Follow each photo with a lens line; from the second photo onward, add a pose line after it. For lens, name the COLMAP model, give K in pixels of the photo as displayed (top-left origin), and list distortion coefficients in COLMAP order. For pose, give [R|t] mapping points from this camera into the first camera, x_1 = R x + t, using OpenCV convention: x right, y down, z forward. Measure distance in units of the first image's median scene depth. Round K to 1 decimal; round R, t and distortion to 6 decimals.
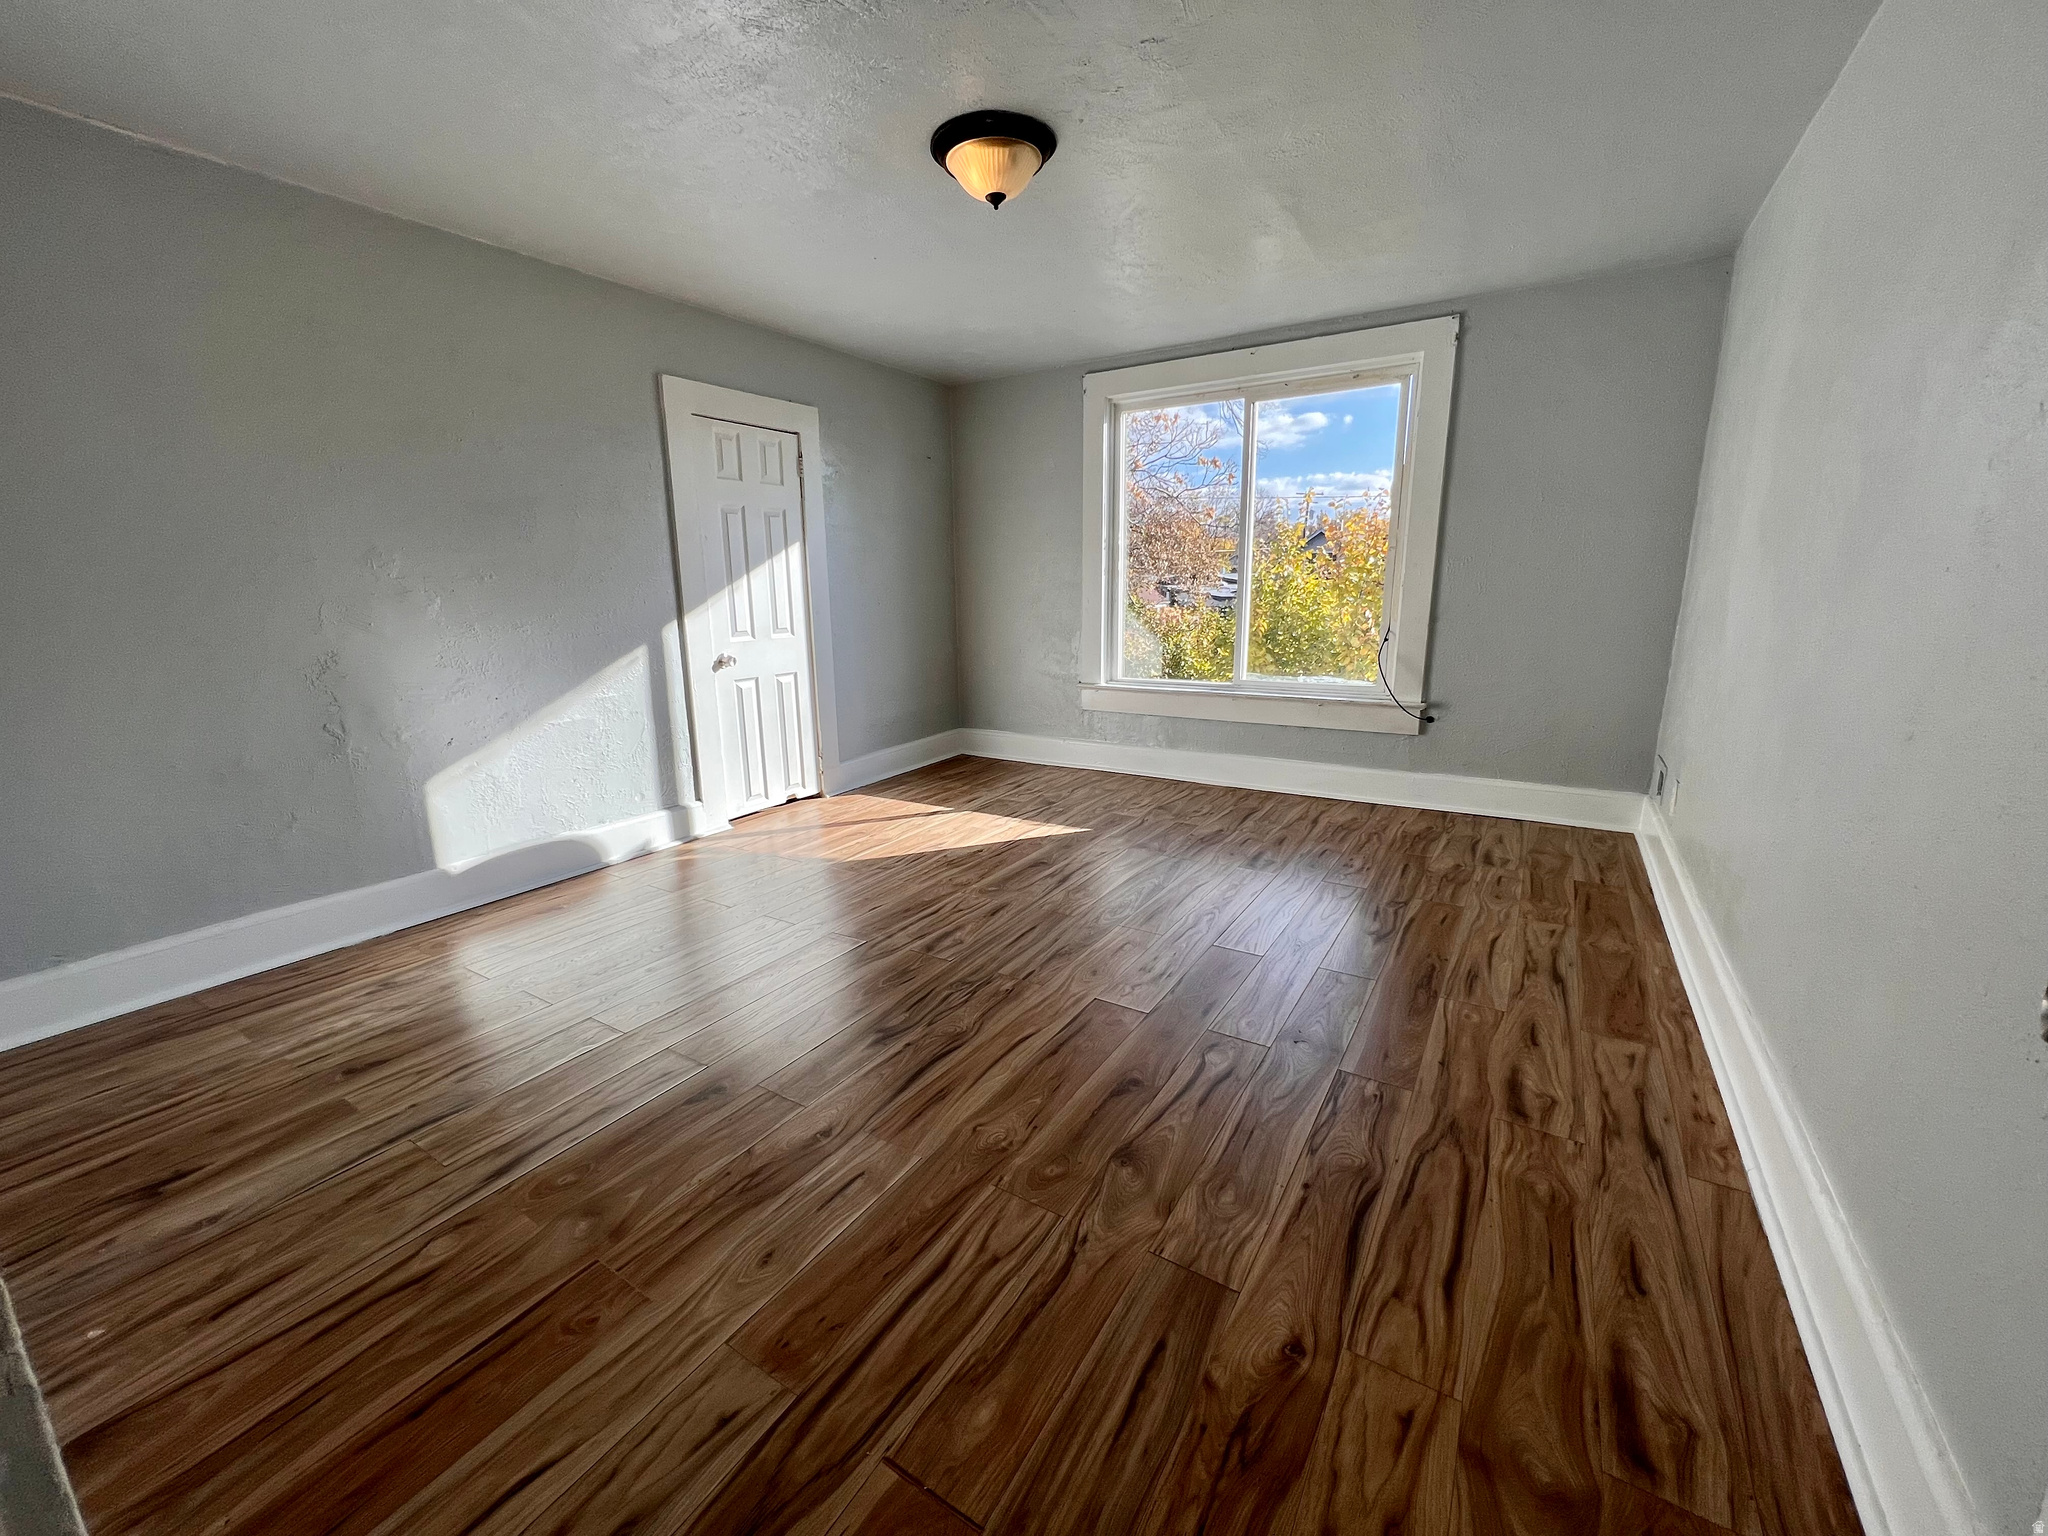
lens RADIAL K [[827.8, 0, 1025.5], [0, 827.8, 766.2], [0, 0, 1]] dist [-0.000465, 0.000016]
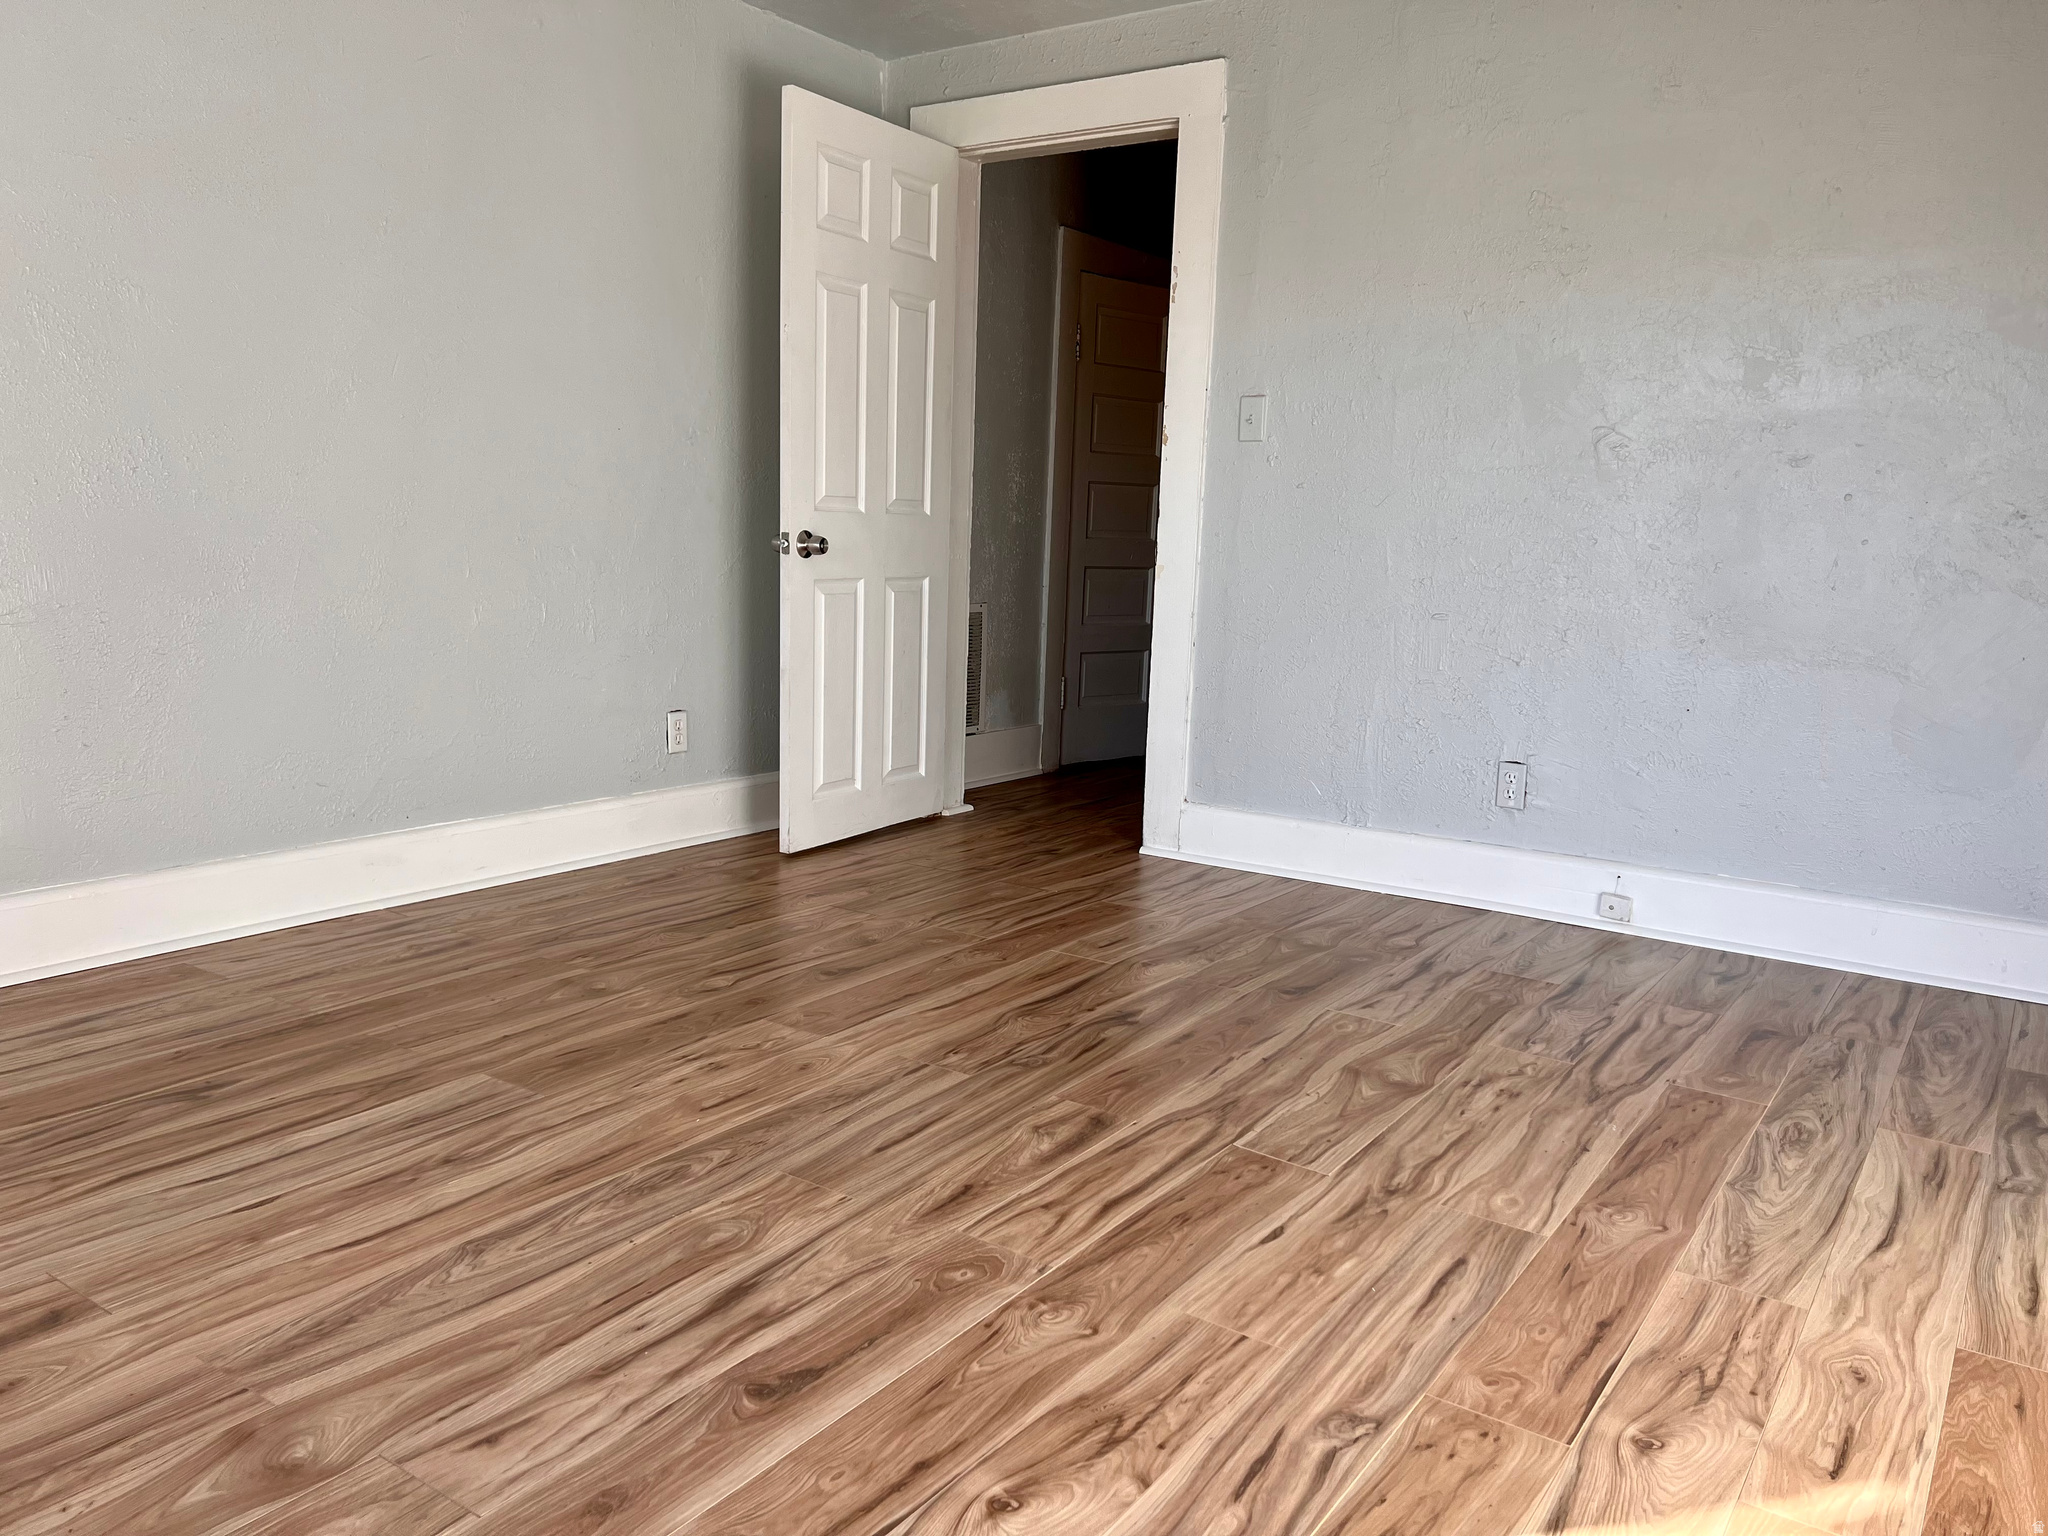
lens RADIAL K [[1552.4, 0, 1021.1], [0, 1552.4, 769.6], [0, 0, 1]] dist [0.030910, -0.005090]
pose [[-0.999015, -0.025098, 0.036587, -0.104435], [-0.009749, 0.928649, 0.370832, -0.354170], [-0.043284, 0.370110, -0.927979, 1.921664]]
